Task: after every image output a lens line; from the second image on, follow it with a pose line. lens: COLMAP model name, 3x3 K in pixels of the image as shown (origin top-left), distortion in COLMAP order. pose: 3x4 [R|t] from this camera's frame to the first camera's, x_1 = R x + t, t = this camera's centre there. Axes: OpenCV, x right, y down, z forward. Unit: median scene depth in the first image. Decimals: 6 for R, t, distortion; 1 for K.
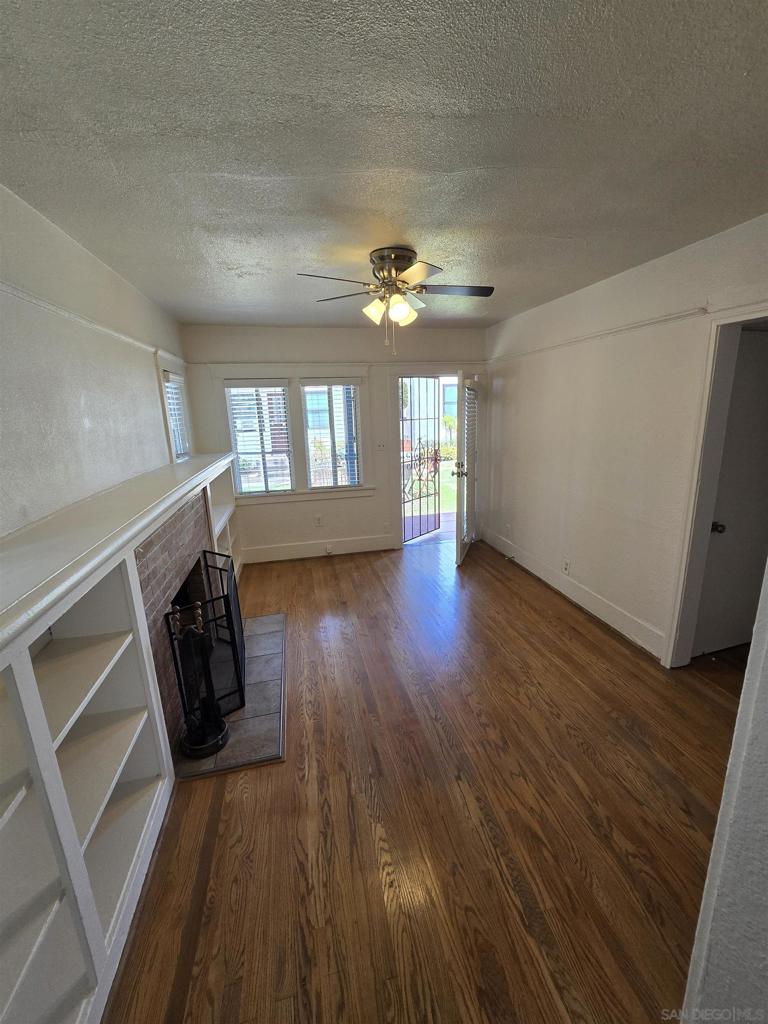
lens RADIAL K [[419.0, 0, 384.0], [0, 419.0, 512.0], [0, 0, 1]] dist [0.017189, -0.000004]
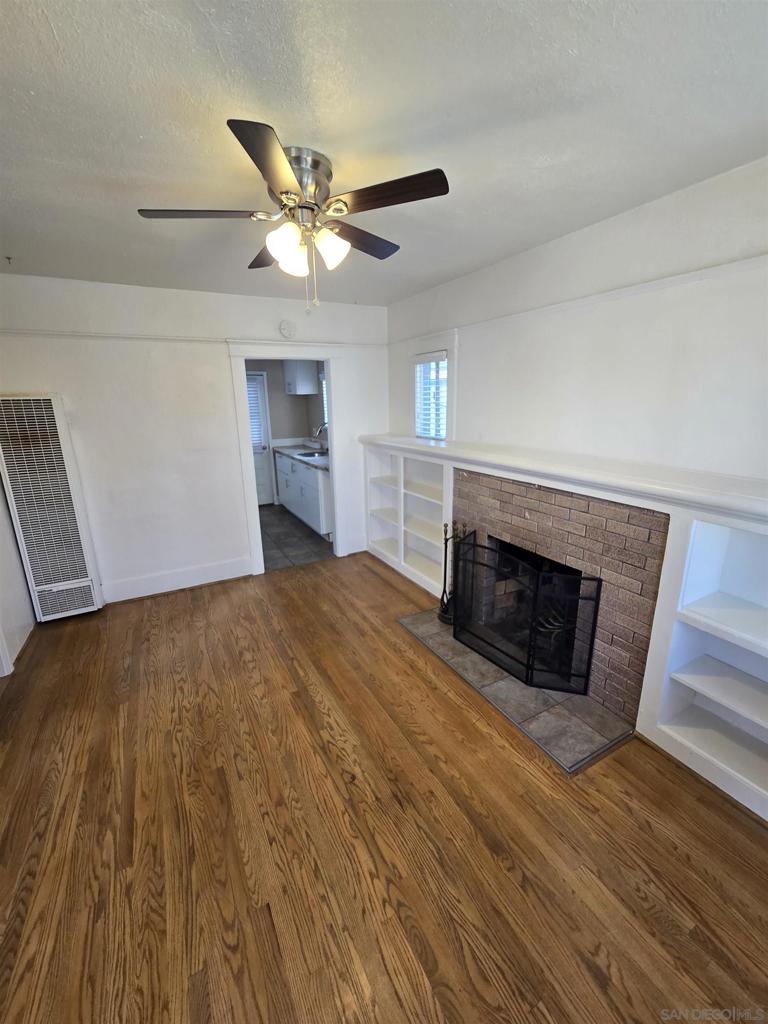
lens RADIAL K [[419.0, 0, 384.0], [0, 419.0, 512.0], [0, 0, 1]] dist [0.017189, -0.000004]
pose [[-0.958659, 0.119003, -0.258478, 0.075470], [-0.022670, 0.873527, 0.486248, -0.258284], [0.283652, 0.472006, -0.834717, 1.056629]]
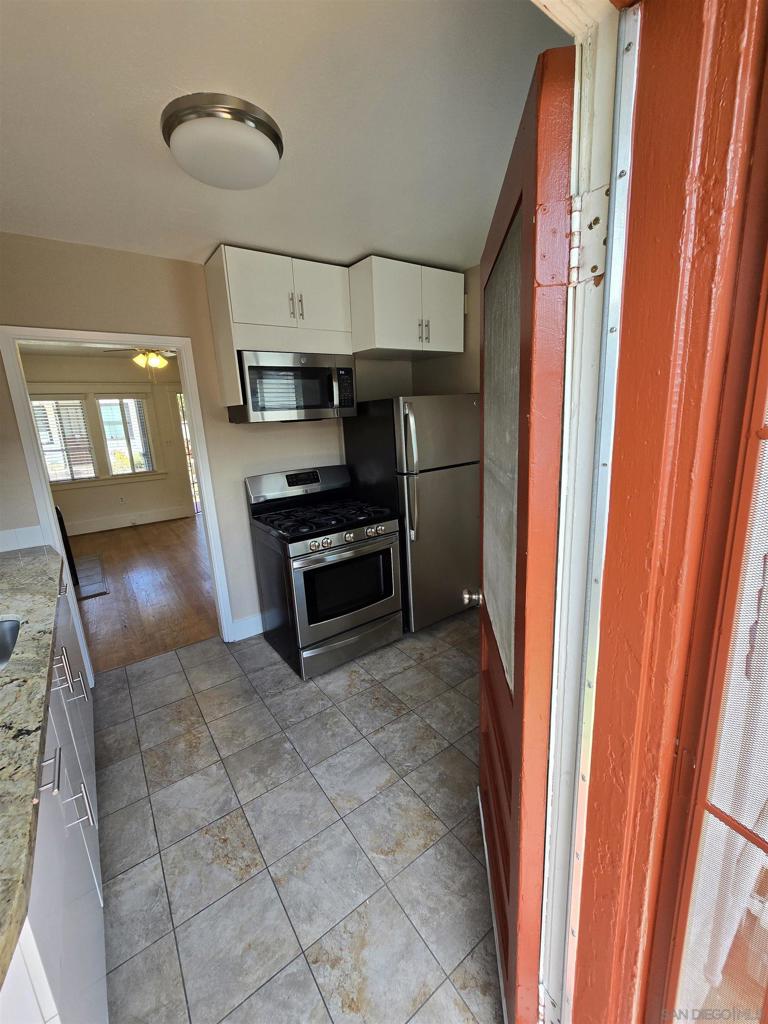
lens RADIAL K [[419.0, 0, 384.0], [0, 419.0, 512.0], [0, 0, 1]] dist [0.017189, -0.000004]
pose [[0.918300, -0.103845, 0.382022, 0.101926], [0.114157, 0.993453, -0.004359, 0.177726], [-0.379068, 0.047613, 0.924143, -0.613098]]
